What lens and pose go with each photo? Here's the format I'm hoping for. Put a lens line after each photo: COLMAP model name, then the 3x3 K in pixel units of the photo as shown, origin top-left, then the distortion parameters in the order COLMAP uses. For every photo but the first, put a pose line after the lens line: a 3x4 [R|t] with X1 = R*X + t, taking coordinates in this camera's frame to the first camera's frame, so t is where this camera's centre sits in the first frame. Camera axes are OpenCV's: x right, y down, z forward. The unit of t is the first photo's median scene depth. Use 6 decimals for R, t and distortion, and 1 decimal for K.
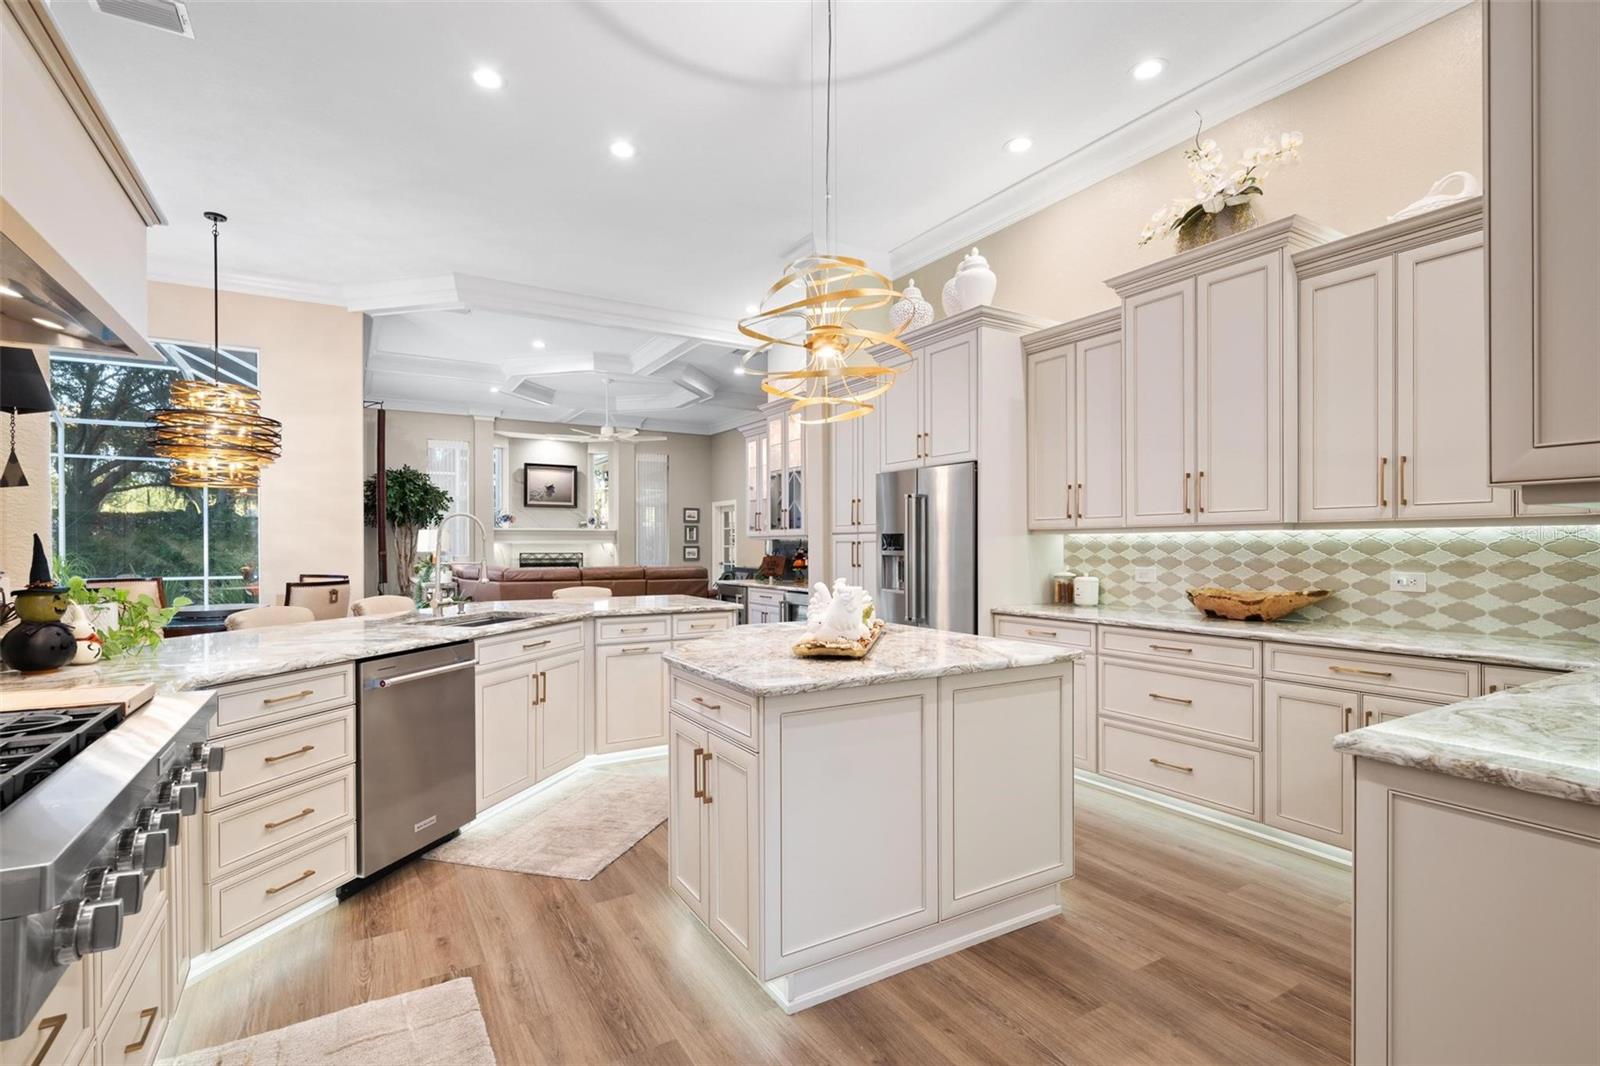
lens RADIAL K [[746.9, 0, 789.4], [0, 746.9, 539.2], [0, 0, 1]] dist [0.006351, -0.000294]
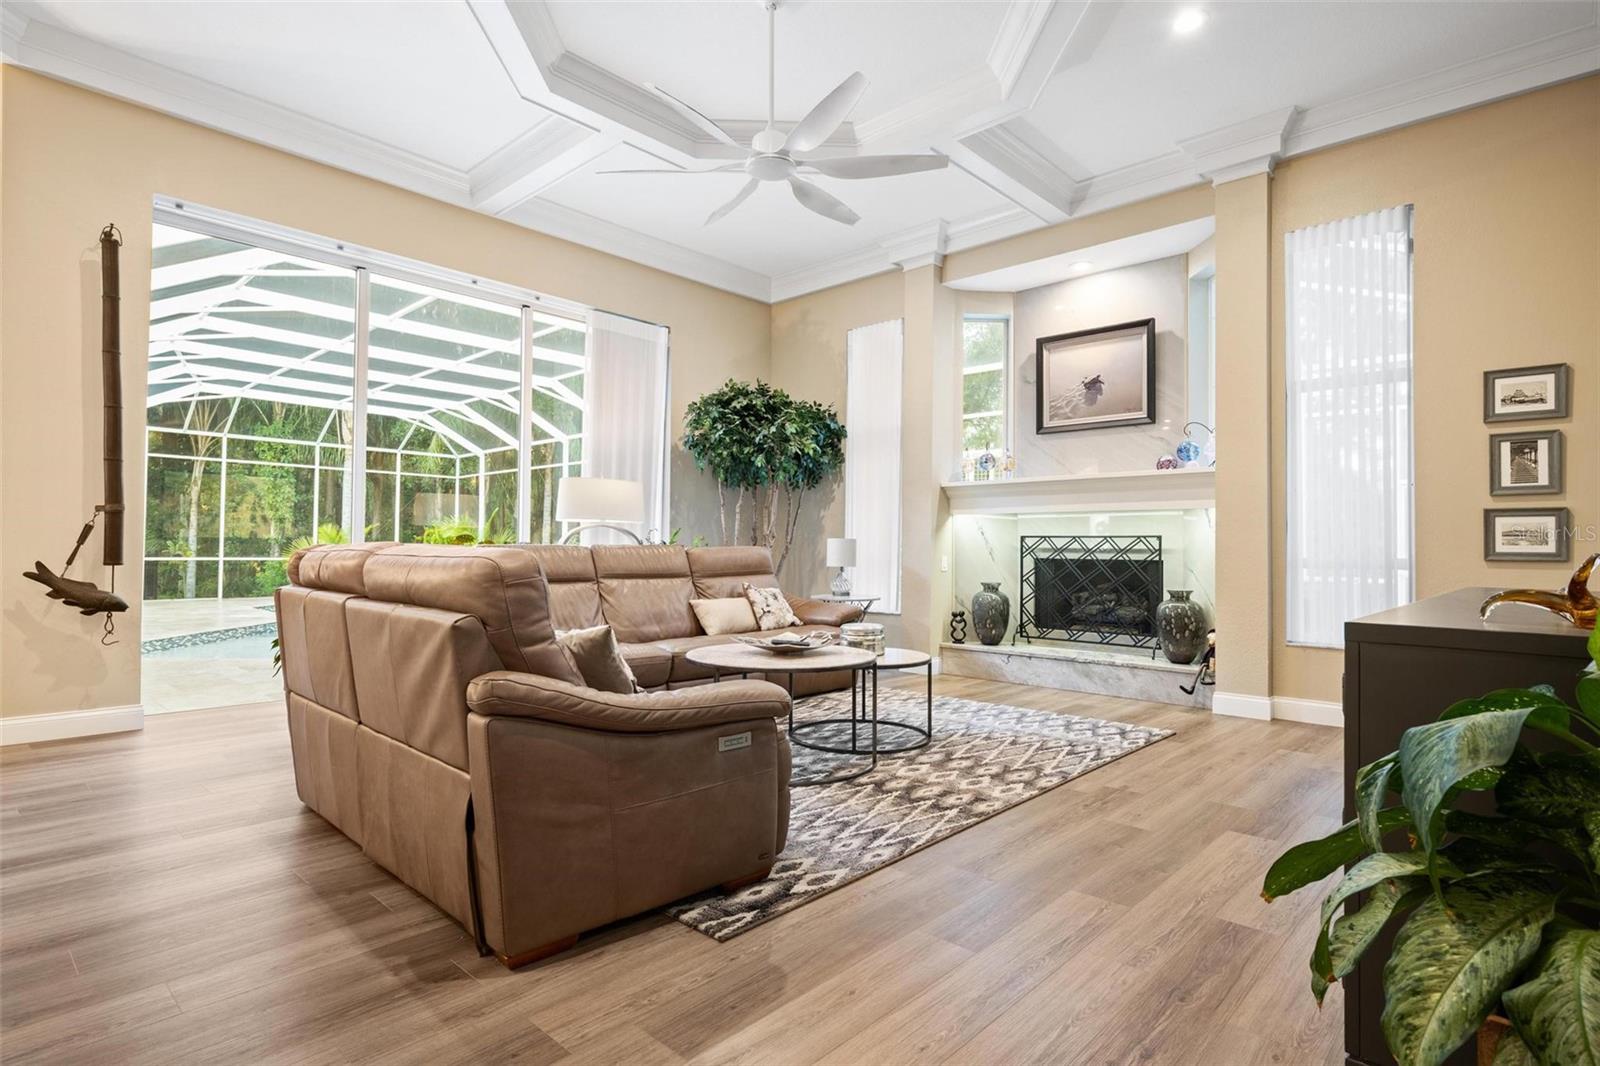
lens RADIAL K [[826.0, 0, 801.8], [0, 826.0, 541.5], [0, 0, 1]] dist [-0.002299, -0.000430]
pose [[0.287534, -0.007040, -0.957745, 0.130856], [-0.001103, 0.999970, -0.007682, 0.039475], [0.957770, 0.003266, 0.287517, 1.110803]]
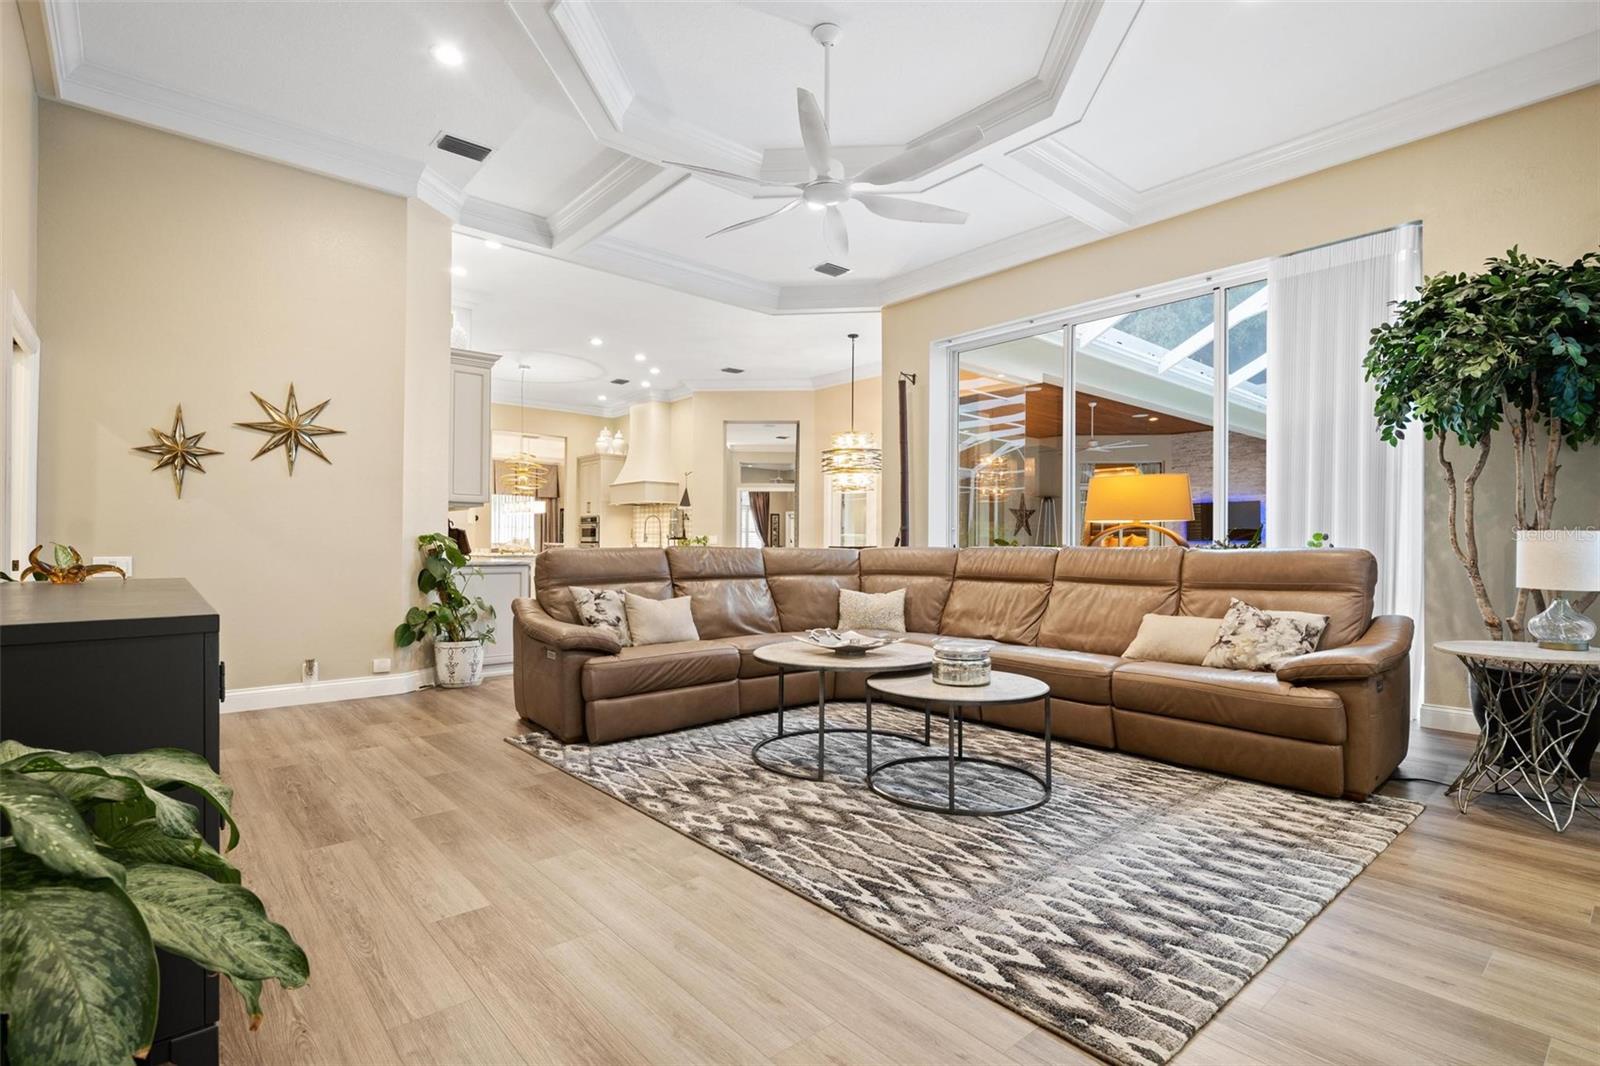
lens RADIAL K [[746.9, 0, 799.5], [0, 746.9, 534.2], [0, 0, 1]] dist [0.006351, -0.000294]
pose [[-0.982450, -0.000988, -0.186522, -0.205752], [0.002790, 0.999796, -0.019990, 0.038576], [0.186503, -0.020160, -0.982247, 1.653216]]
